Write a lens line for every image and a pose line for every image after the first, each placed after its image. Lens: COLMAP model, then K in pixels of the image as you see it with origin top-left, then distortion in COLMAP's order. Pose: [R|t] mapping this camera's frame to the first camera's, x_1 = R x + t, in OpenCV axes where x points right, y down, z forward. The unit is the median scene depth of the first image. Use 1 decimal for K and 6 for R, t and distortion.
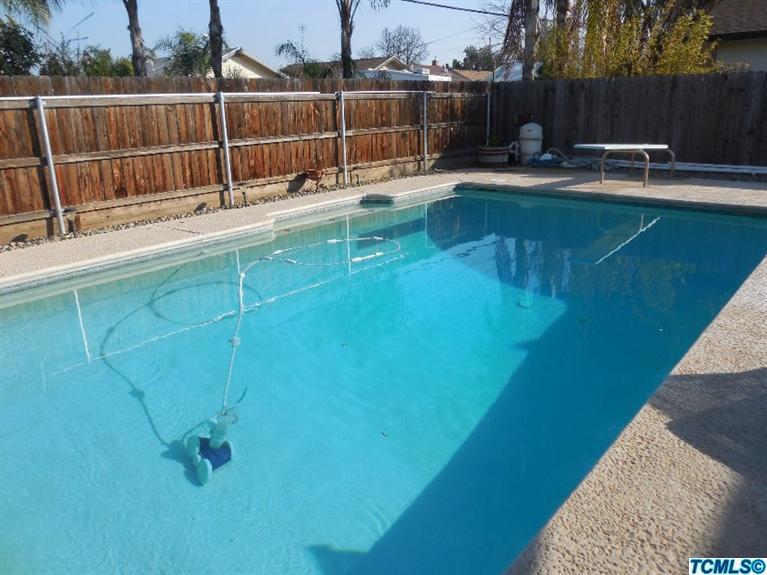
lens RADIAL K [[591.6, 0, 383.5], [0, 591.6, 287.5], [0, 0, 1]] dist [-0.097385, 0.077601]
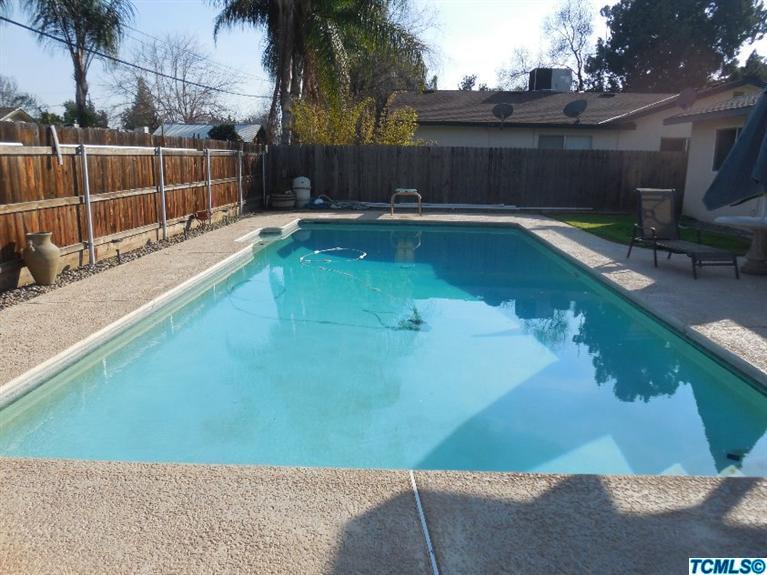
lens RADIAL K [[591.6, 0, 383.5], [0, 591.6, 287.5], [0, 0, 1]] dist [-0.097385, 0.077601]
pose [[0.780872, -0.098173, 0.616929, -0.550056], [0.155332, 0.987071, -0.039535, 0.059112], [-0.605071, 0.126701, 0.786025, -0.159153]]
